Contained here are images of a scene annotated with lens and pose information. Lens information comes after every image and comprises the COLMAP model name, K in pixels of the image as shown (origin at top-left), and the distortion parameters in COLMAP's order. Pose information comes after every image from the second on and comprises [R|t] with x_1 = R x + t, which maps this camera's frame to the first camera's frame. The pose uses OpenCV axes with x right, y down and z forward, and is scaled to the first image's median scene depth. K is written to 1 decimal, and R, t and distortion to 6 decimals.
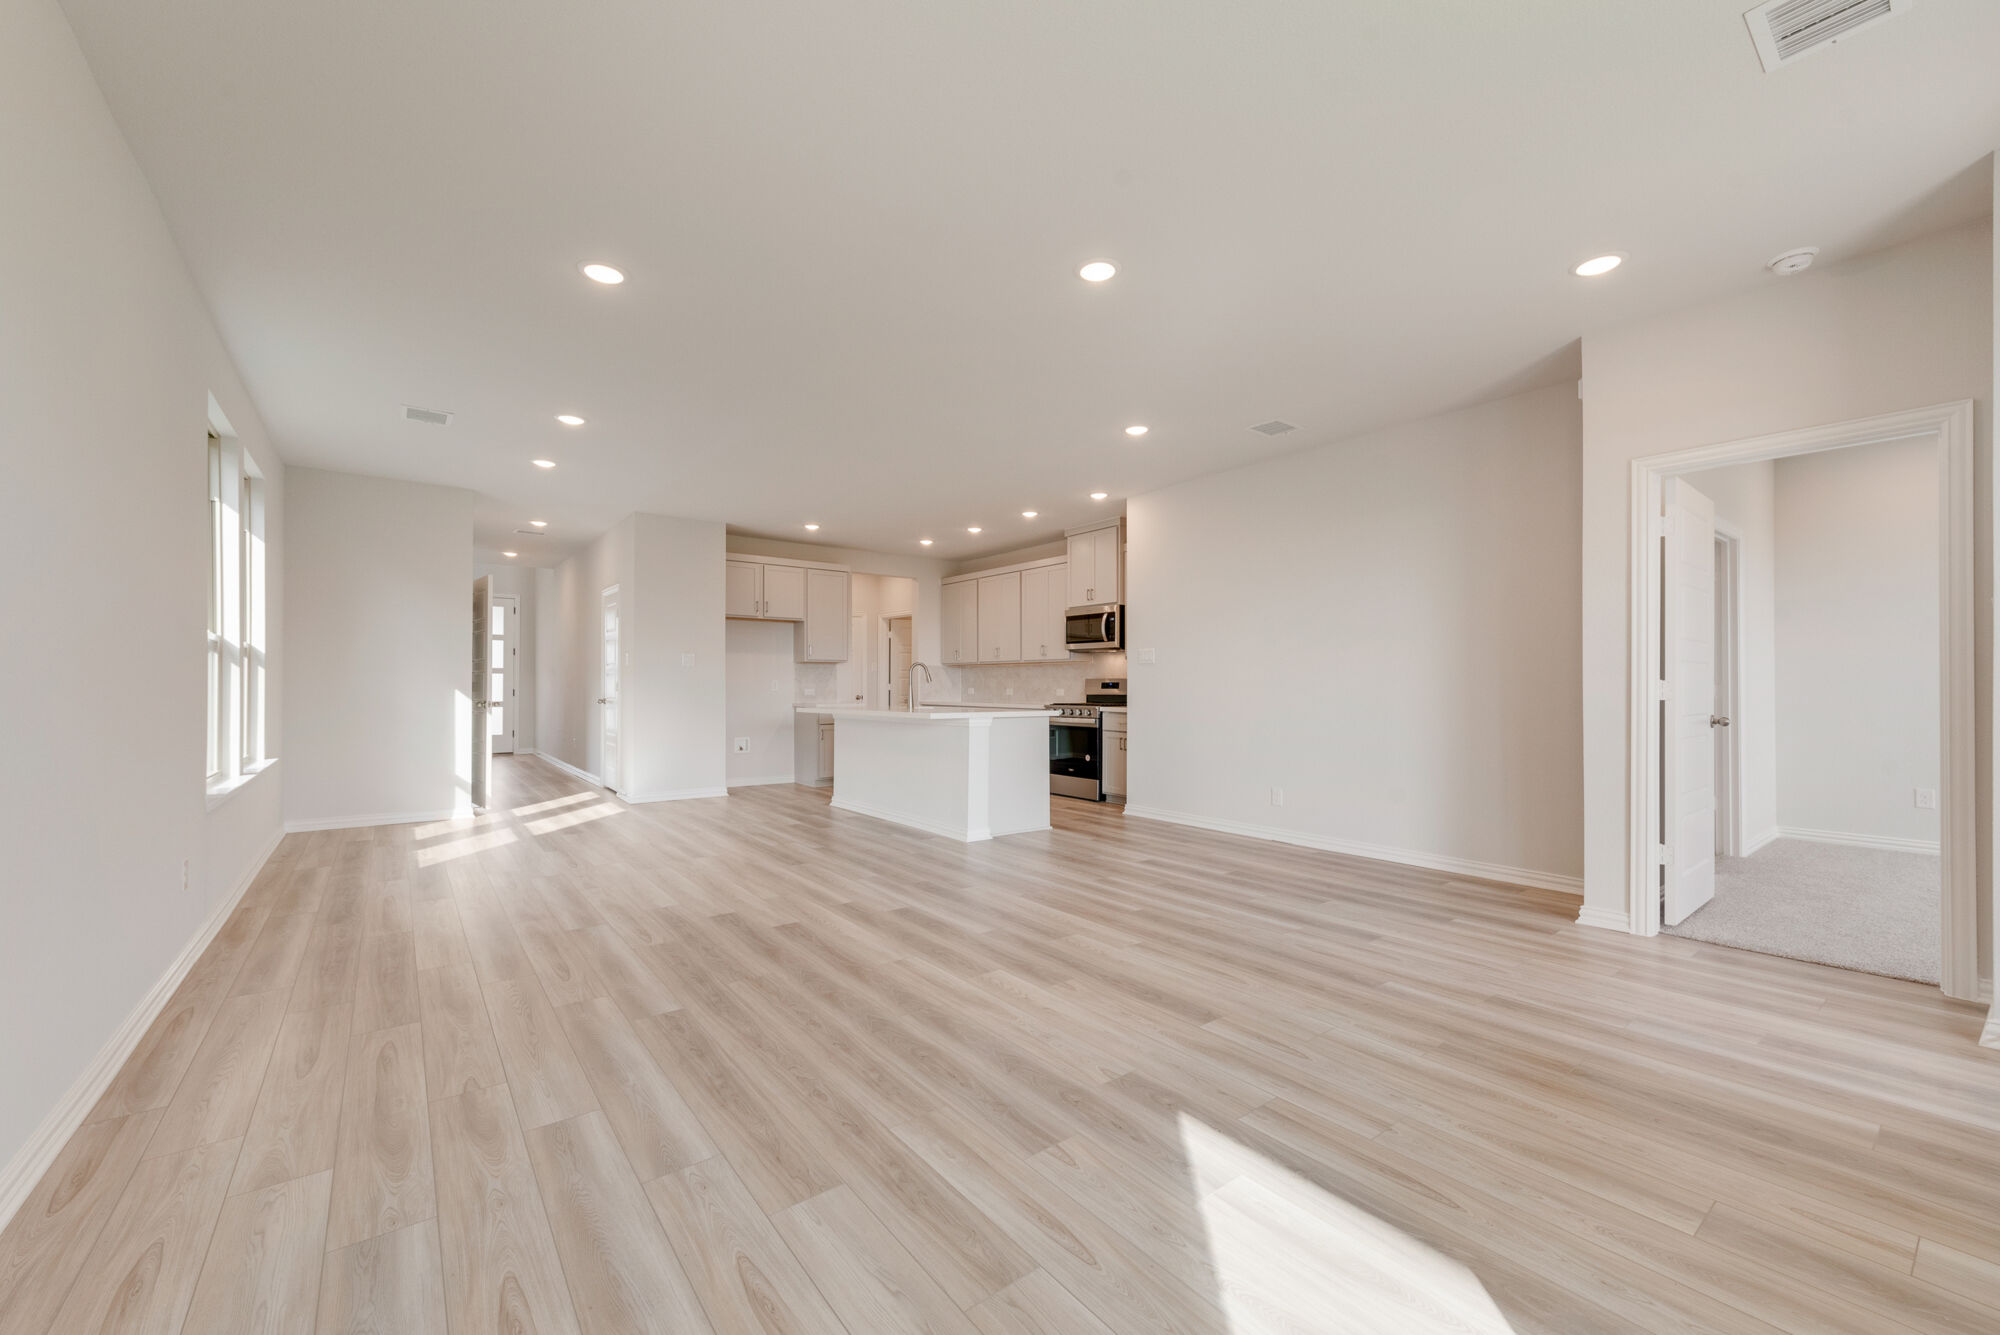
lens RADIAL K [[788.8, 0, 1002.1], [0, 788.8, 680.3], [0, 0, 1]] dist [0.014511, -0.003845]
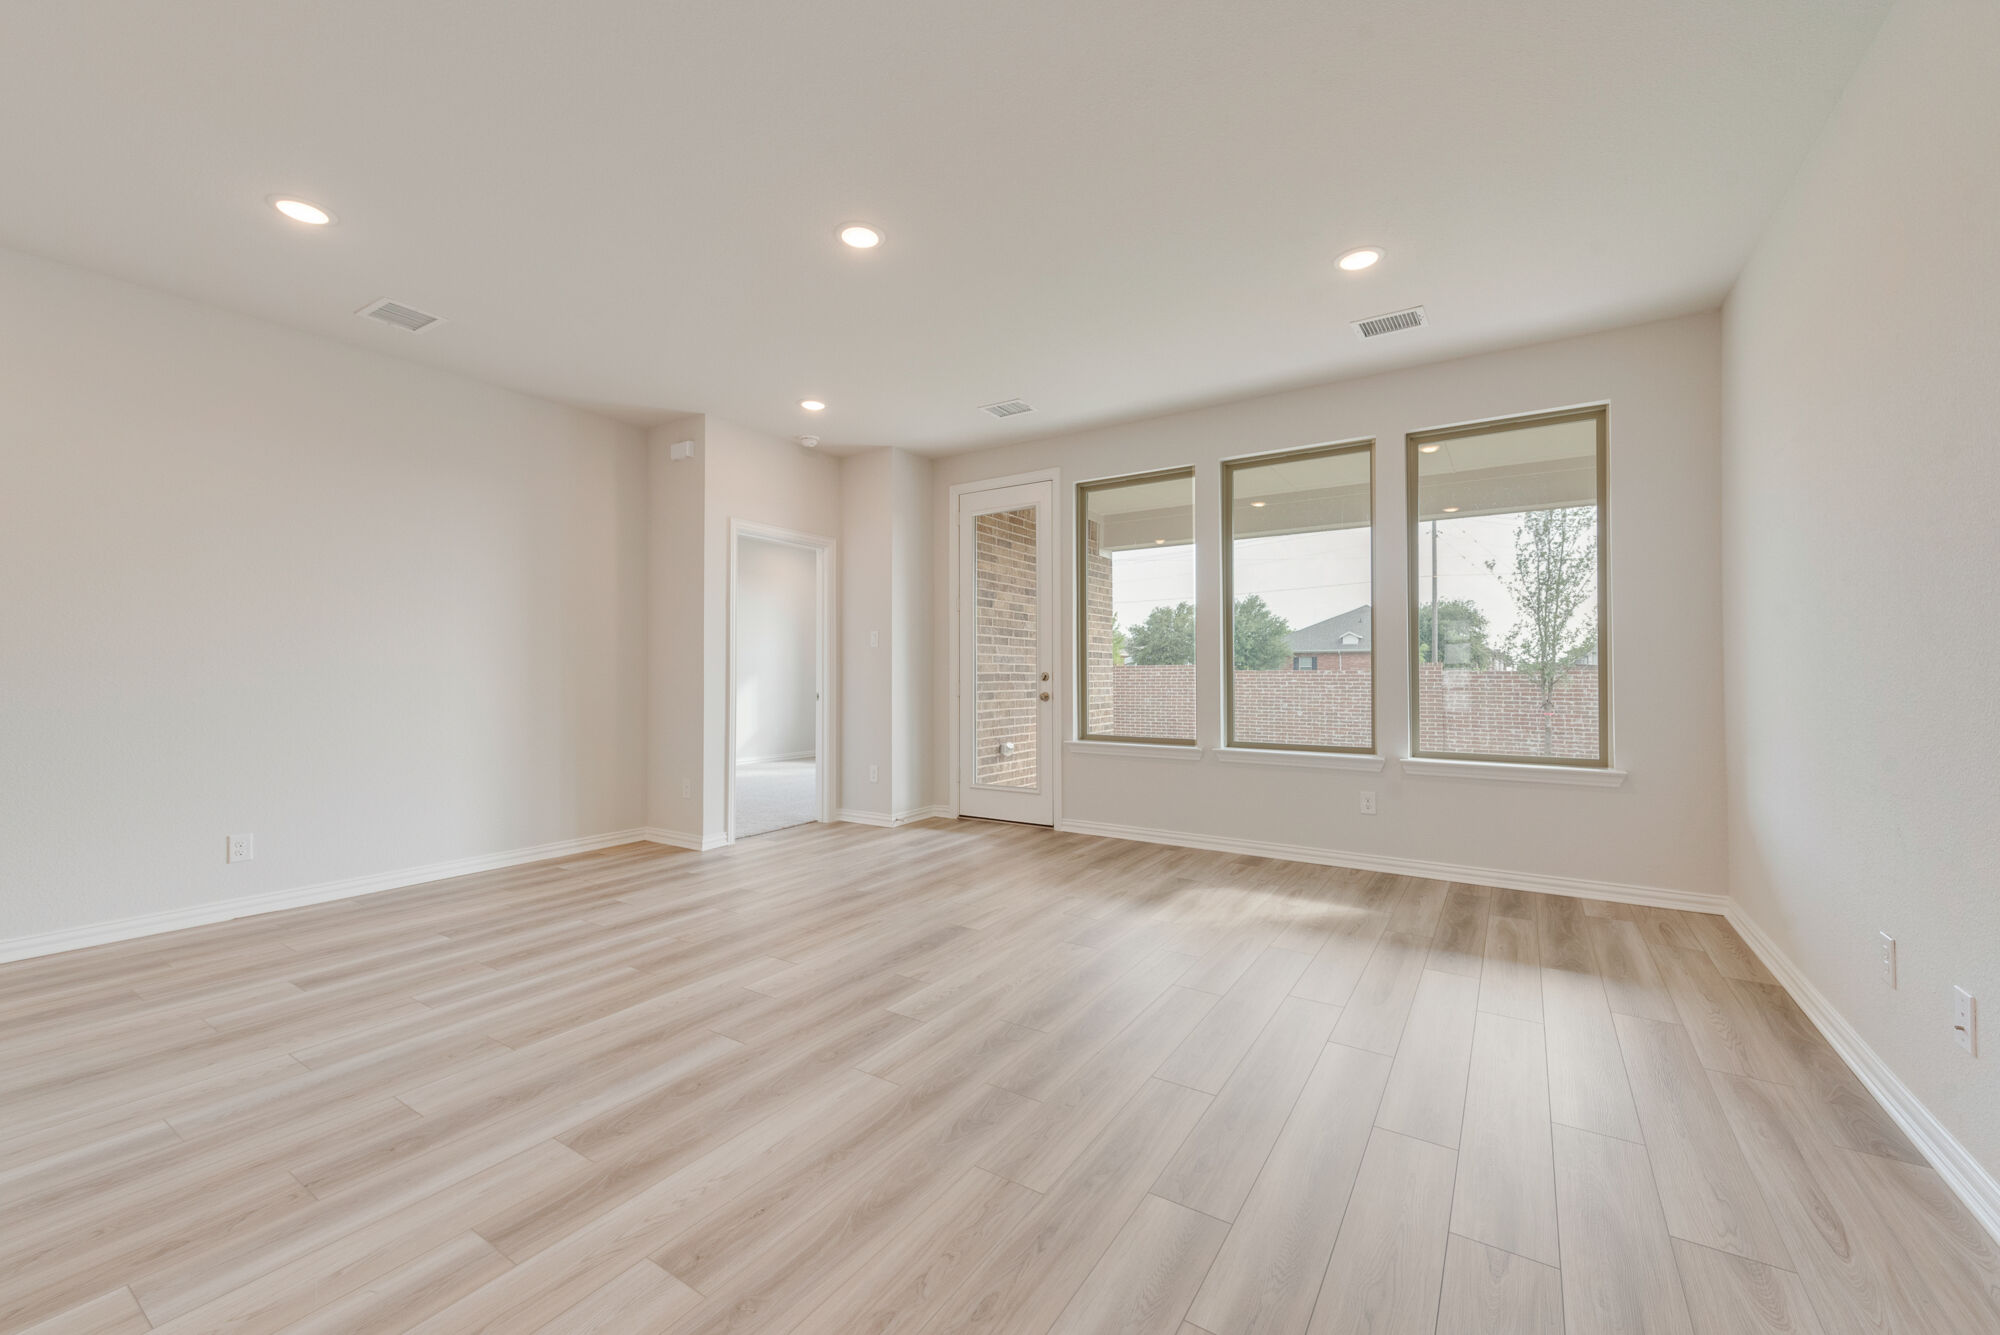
lens RADIAL K [[788.8, 0, 996.4], [0, 788.8, 669.3], [0, 0, 1]] dist [0.014511, -0.003845]
pose [[-0.325558, 0.007537, 0.945492, -0.549441], [-0.005699, 0.999934, -0.009933, 0.007856], [-0.945505, -0.008622, -0.325493, 0.762494]]
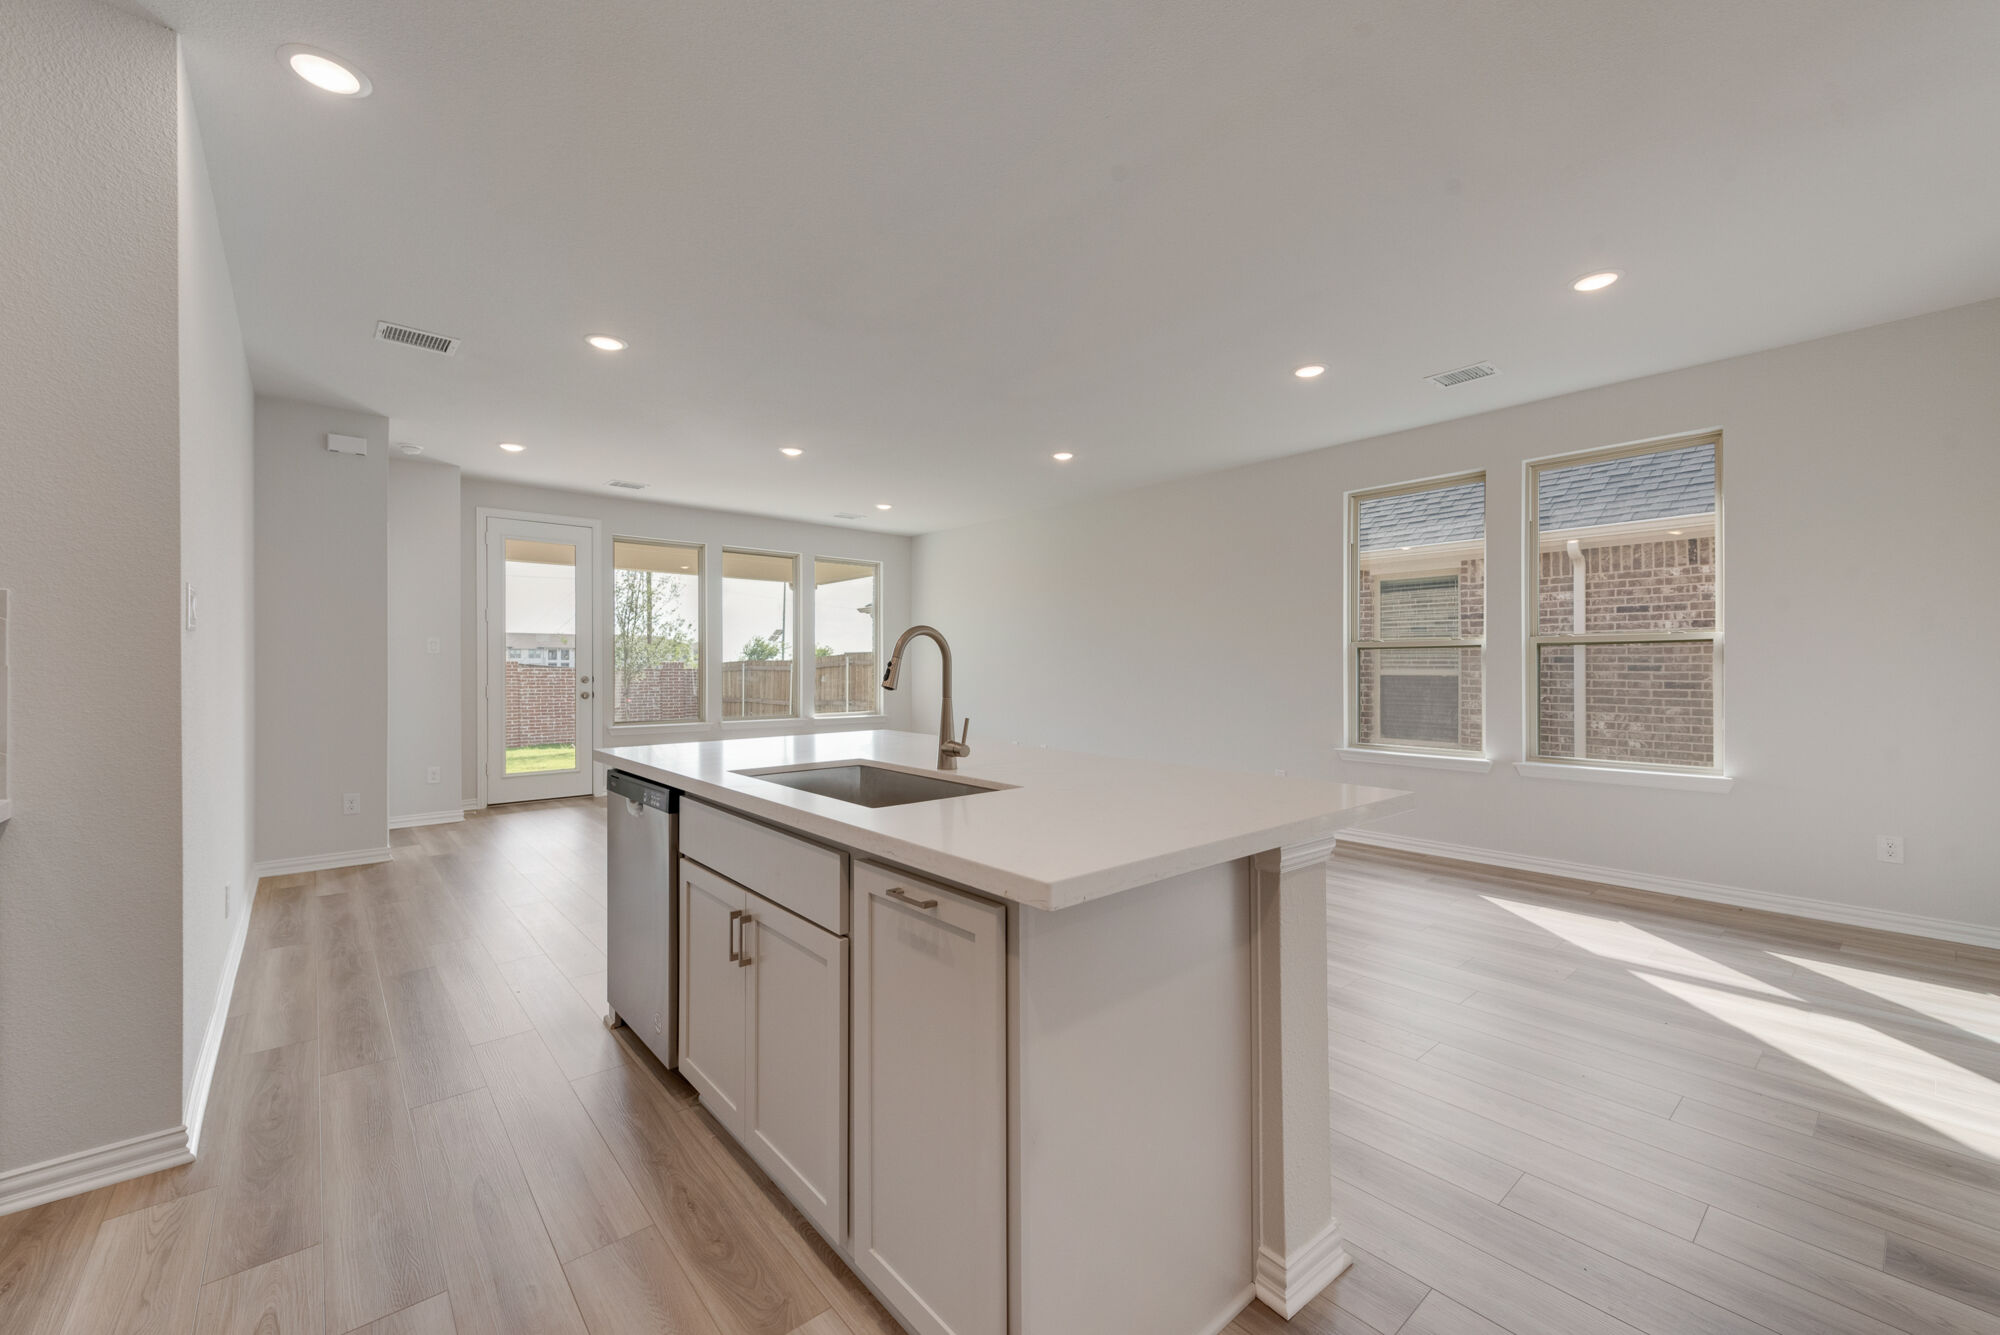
lens RADIAL K [[788.8, 0, 997.0], [0, 788.8, 664.0], [0, 0, 1]] dist [0.014511, -0.003845]
pose [[-0.998601, -0.000663, -0.052880, -0.168606], [-0.000041, 0.999931, -0.011763, -0.005046], [0.052884, -0.011744, -0.998532, 1.869478]]
